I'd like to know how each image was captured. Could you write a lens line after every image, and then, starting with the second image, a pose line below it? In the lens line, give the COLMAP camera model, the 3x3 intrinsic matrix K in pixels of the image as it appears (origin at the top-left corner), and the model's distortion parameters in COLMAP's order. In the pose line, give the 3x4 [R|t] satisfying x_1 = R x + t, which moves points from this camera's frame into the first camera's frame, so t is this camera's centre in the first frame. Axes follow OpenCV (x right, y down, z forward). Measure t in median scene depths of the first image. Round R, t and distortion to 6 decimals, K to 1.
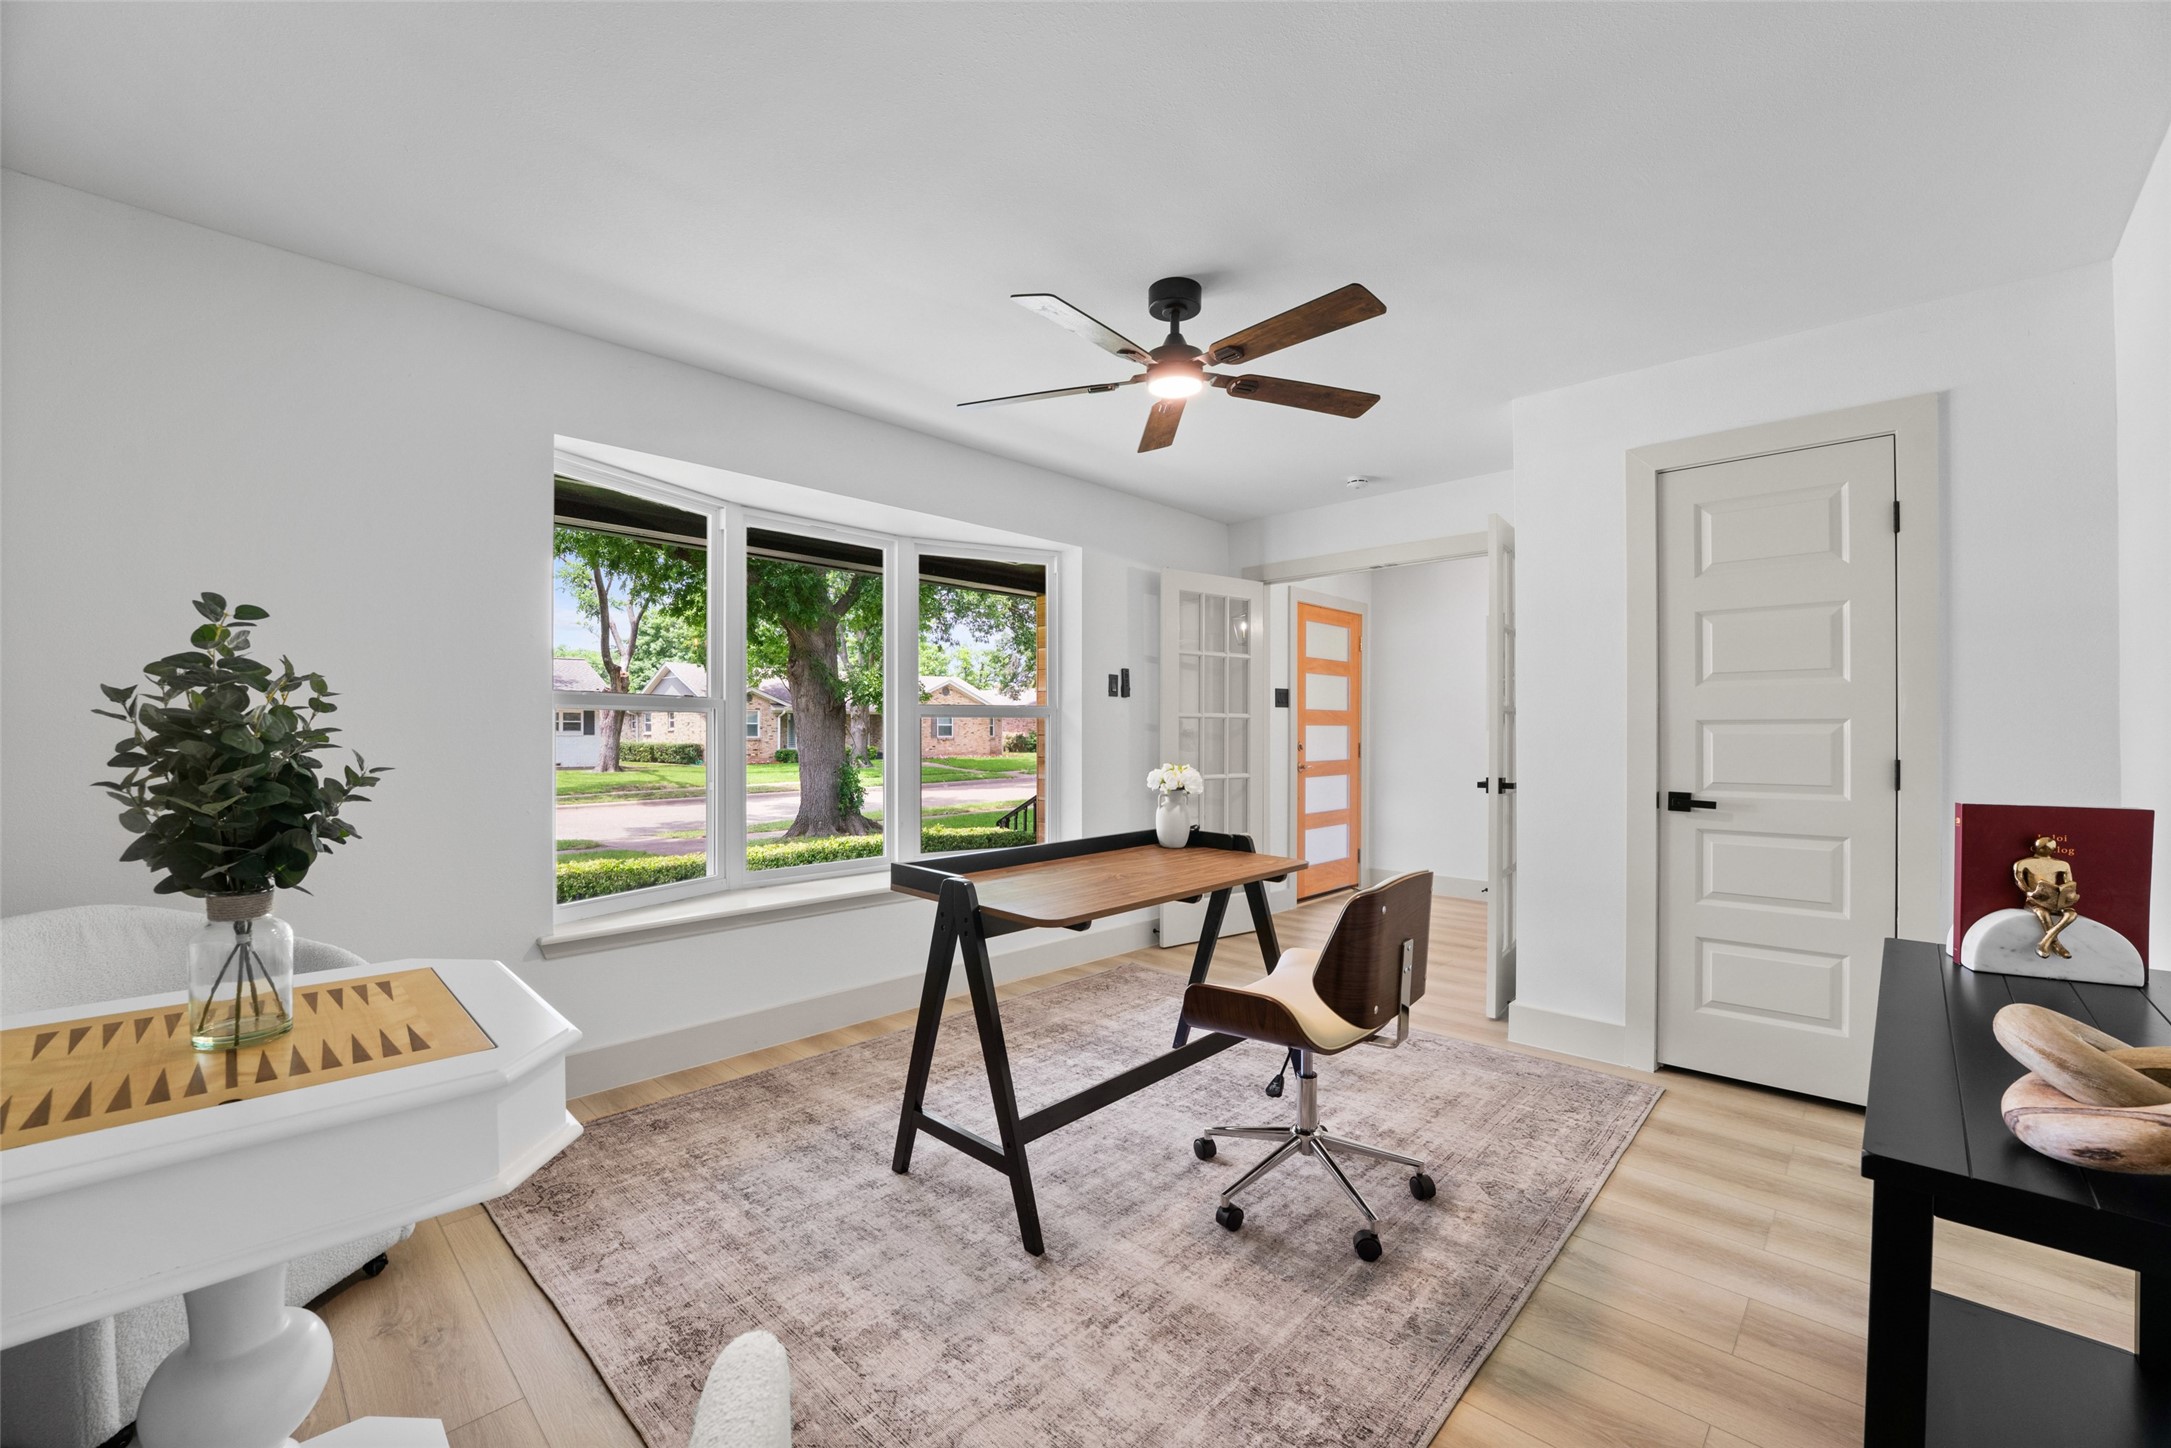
lens RADIAL K [[875.5, 0, 1080.5], [0, 875.5, 736.8], [0, 0, 1]] dist [-0.023742, 0.000053]
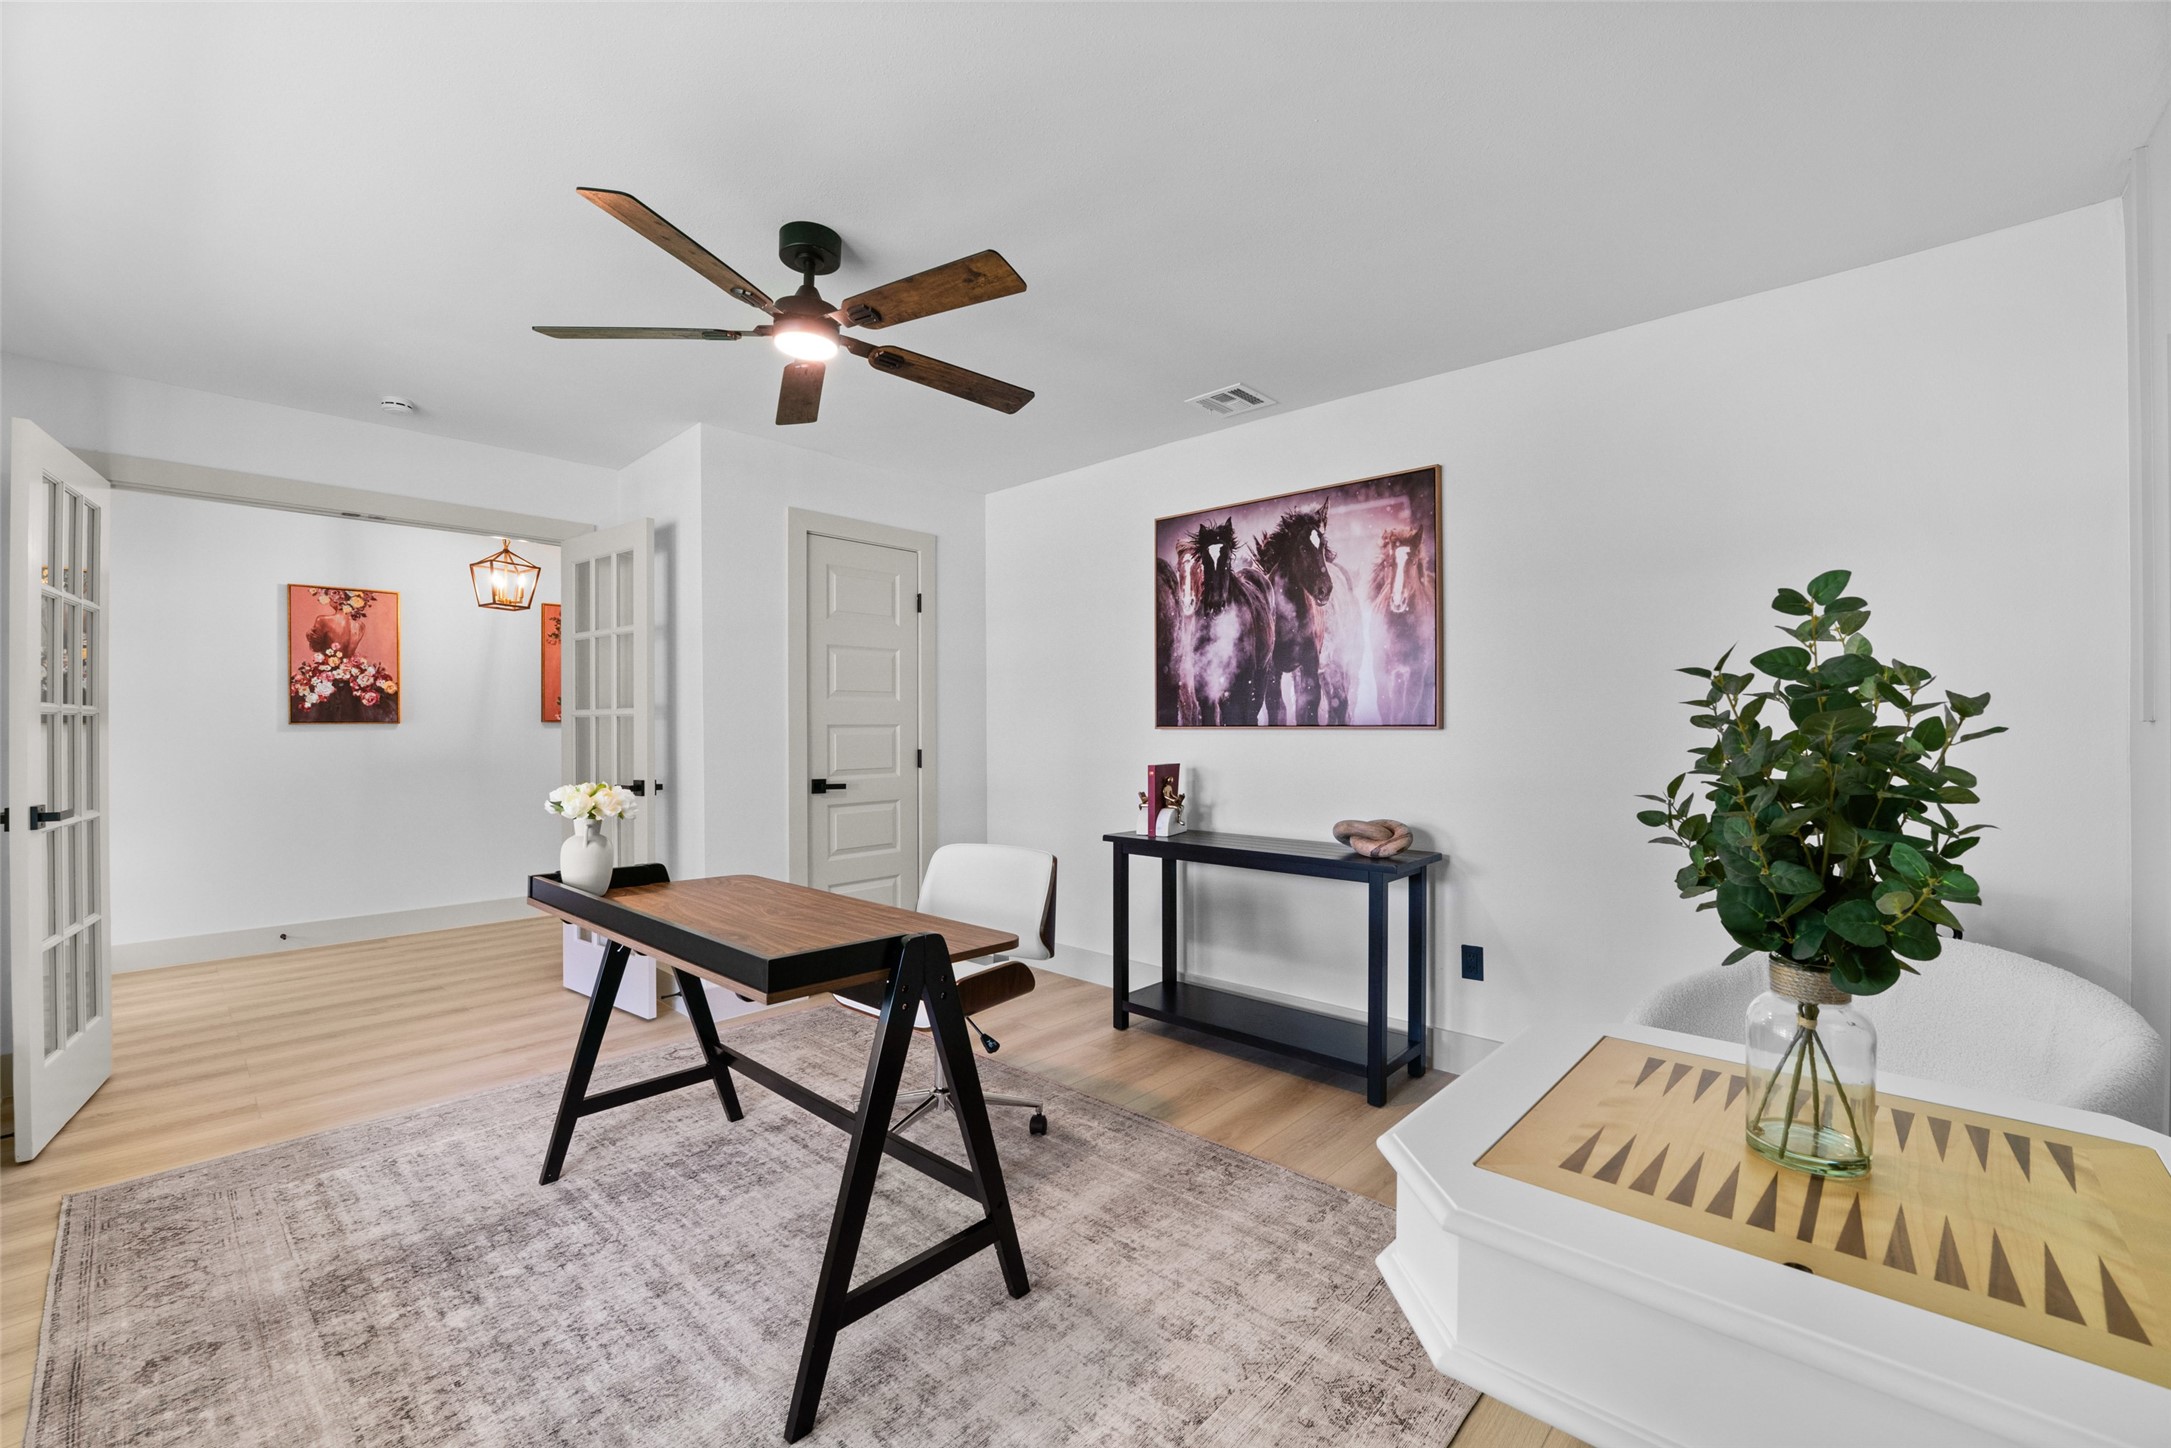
lens RADIAL K [[885.2, 0, 1075.2], [0, 885.2, 732.2], [0, 0, 1]] dist [-0.026904, -0.000203]
pose [[-0.018793, -0.006760, 0.999801, -0.798206], [0.007735, 0.999946, 0.006907, -0.016856], [-0.999793, 0.007863, -0.018739, 0.763334]]
